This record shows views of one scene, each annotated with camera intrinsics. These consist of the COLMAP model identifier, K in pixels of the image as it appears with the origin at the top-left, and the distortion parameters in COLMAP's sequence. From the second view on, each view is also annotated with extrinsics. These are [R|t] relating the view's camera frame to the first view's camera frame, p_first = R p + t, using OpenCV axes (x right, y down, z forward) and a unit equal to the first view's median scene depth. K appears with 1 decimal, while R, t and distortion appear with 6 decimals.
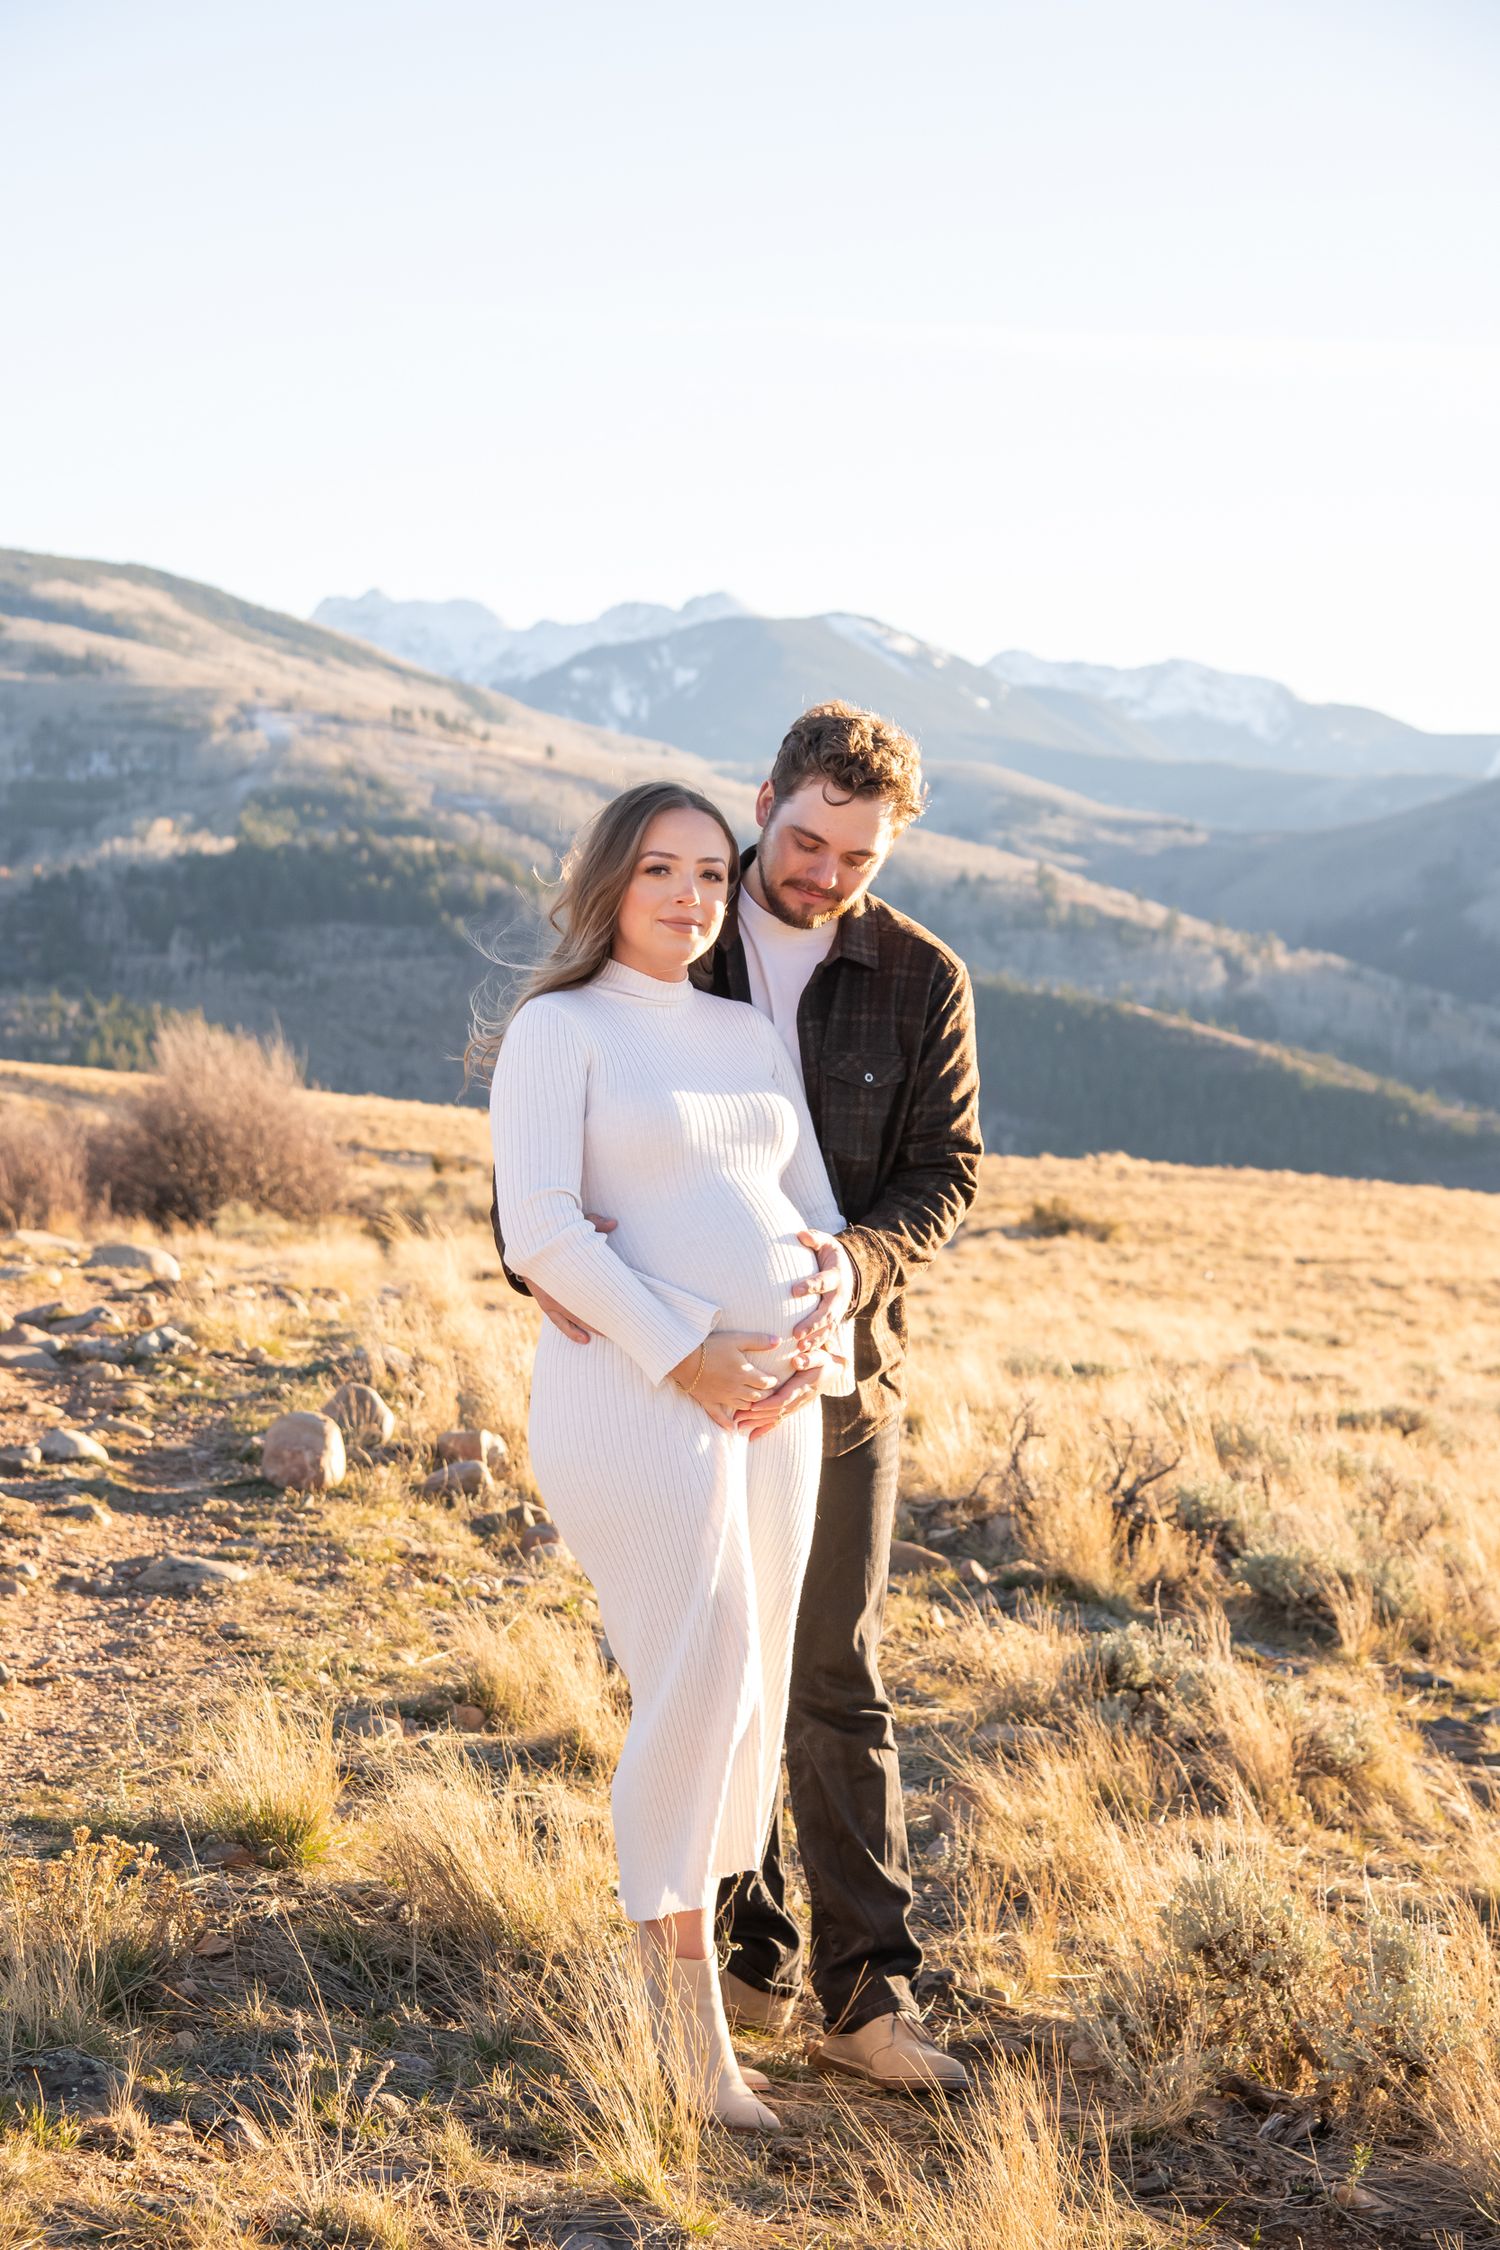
lens RADIAL K [[4813.9, 0, 633.2], [0, 4813.9, 1173.7], [0, 0, 1]] dist [0.482073, -0.096656]
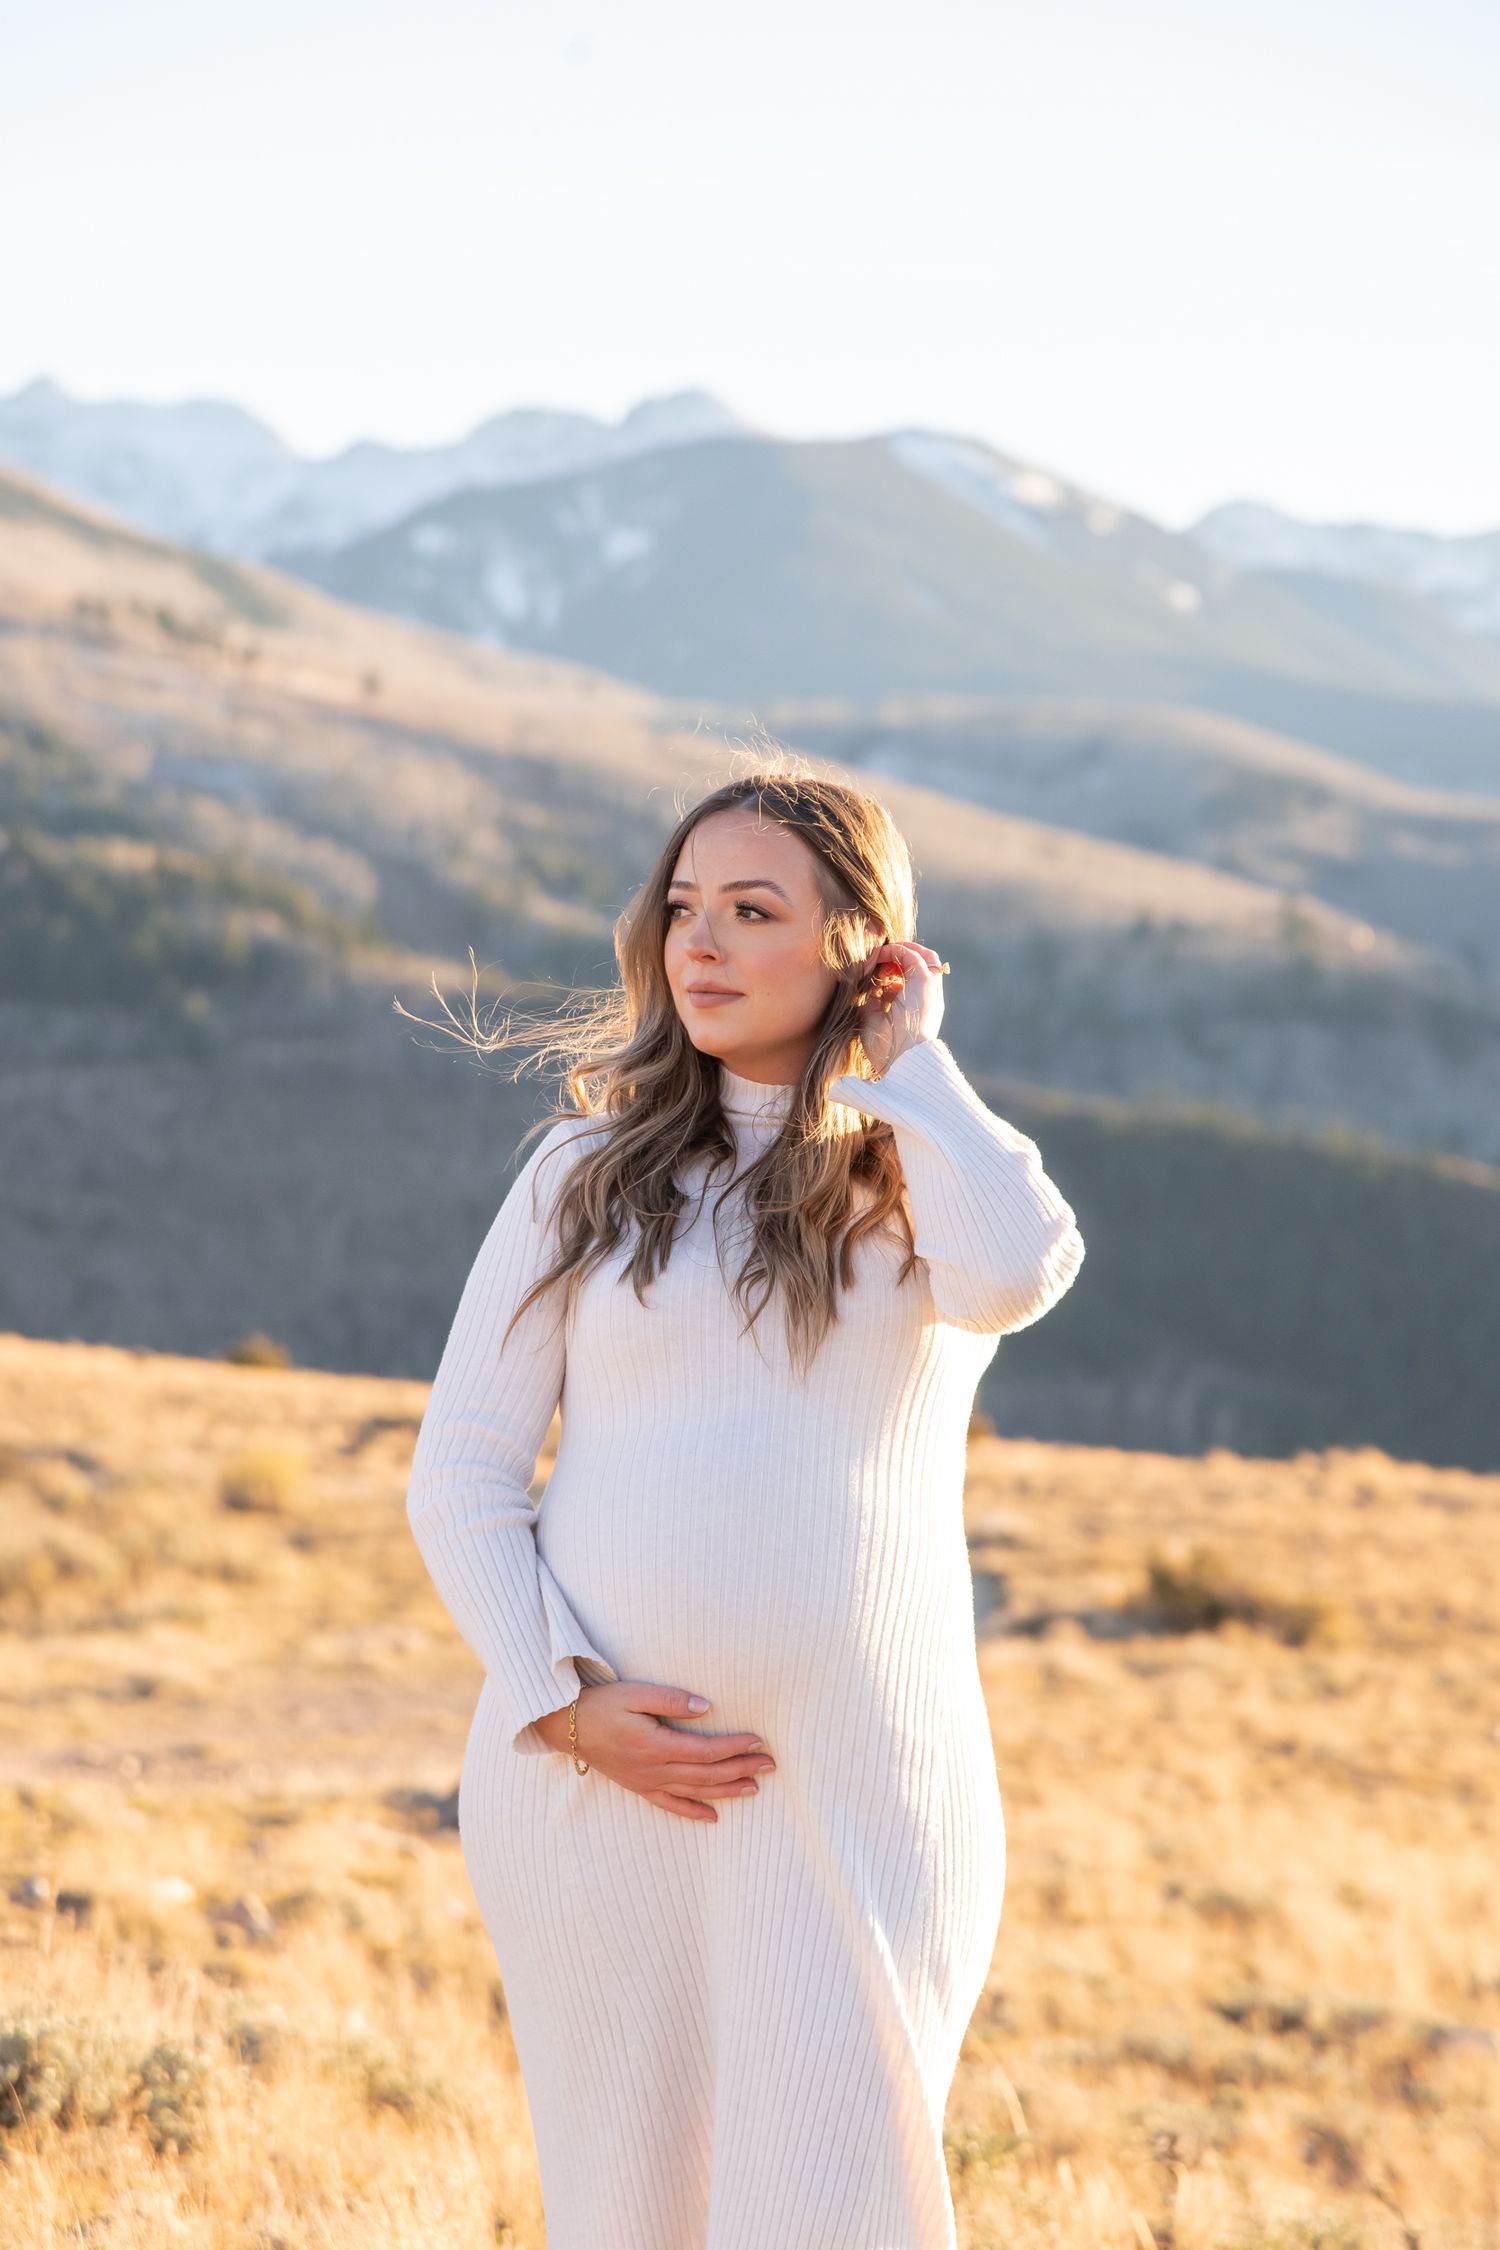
lens RADIAL K [[7744.0, 0, 701.1], [0, 7744.0, 1193.7], [0, 0, 1]] dist [0.921258, 0.936477]
pose [[0.999946, 0.005246, -0.008994, 0.028253], [-0.005545, 0.999422, -0.033537, -0.002484], [0.008813, 0.033585, 0.999397, 0.148442]]
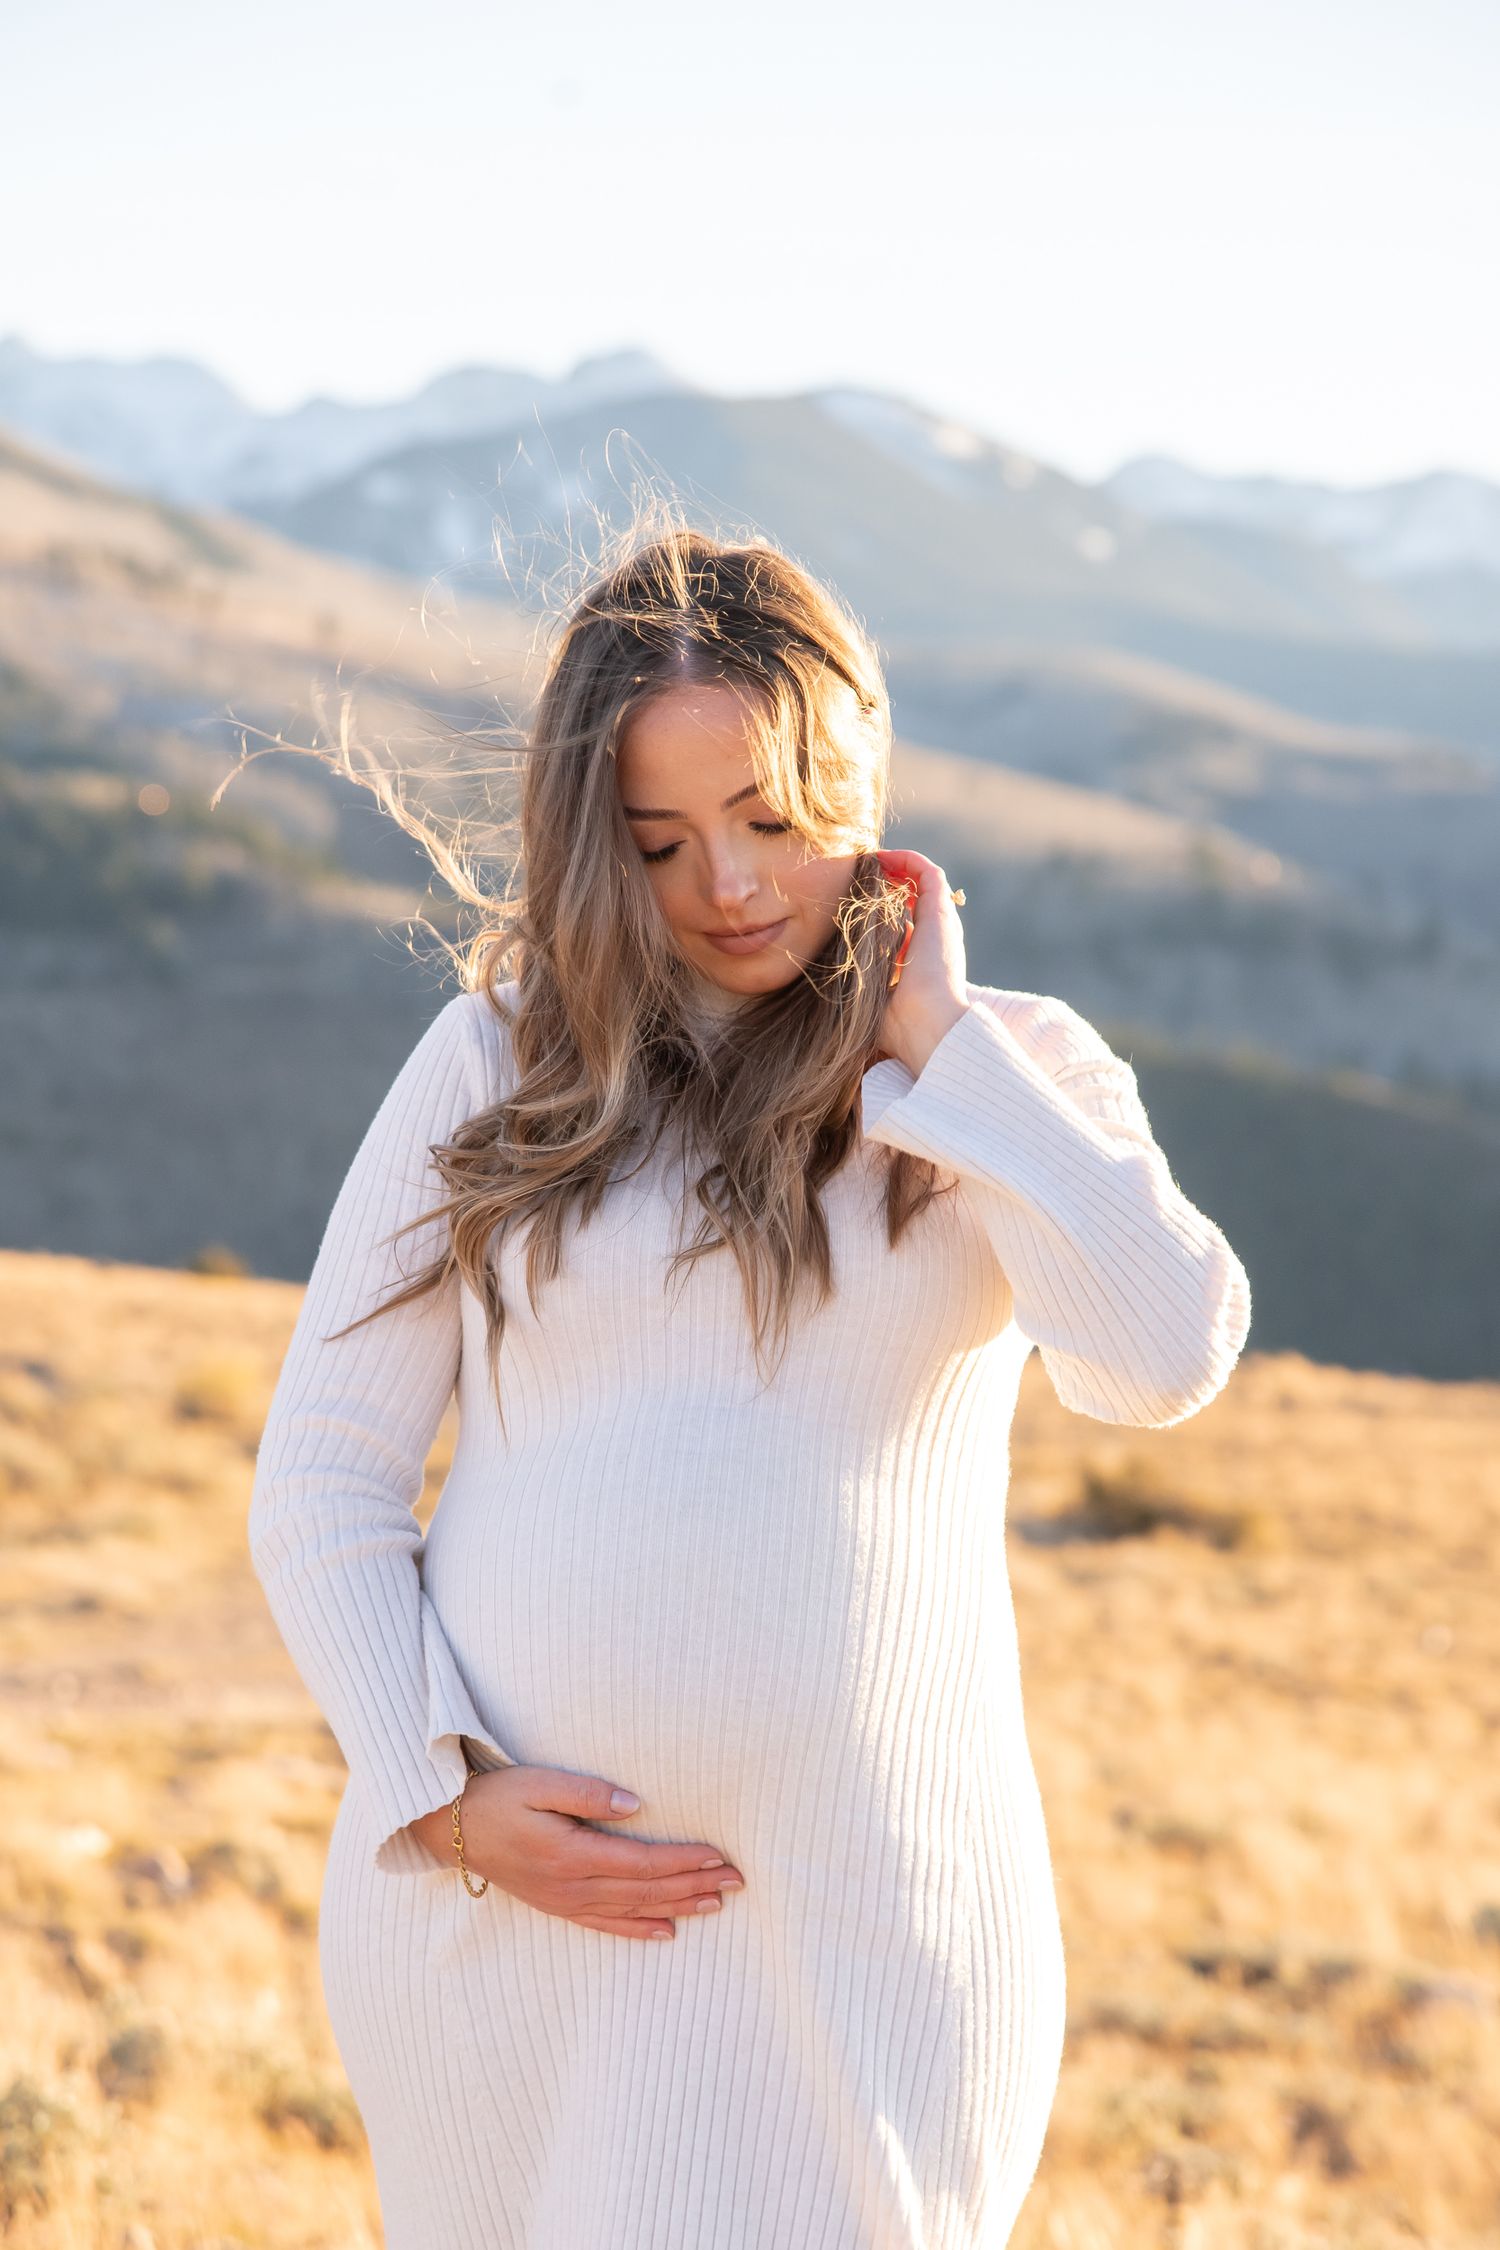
lens RADIAL K [[7002.4, 0, 752.6], [0, 7002.4, 1245.3], [0, 0, 1]] dist [0.803858, 0.345722]
pose [[0.999975, 0.002628, 0.006591, 0.027987], [-0.002532, 0.999889, -0.014651, -0.003637], [-0.006629, 0.014634, 0.999871, 0.186458]]
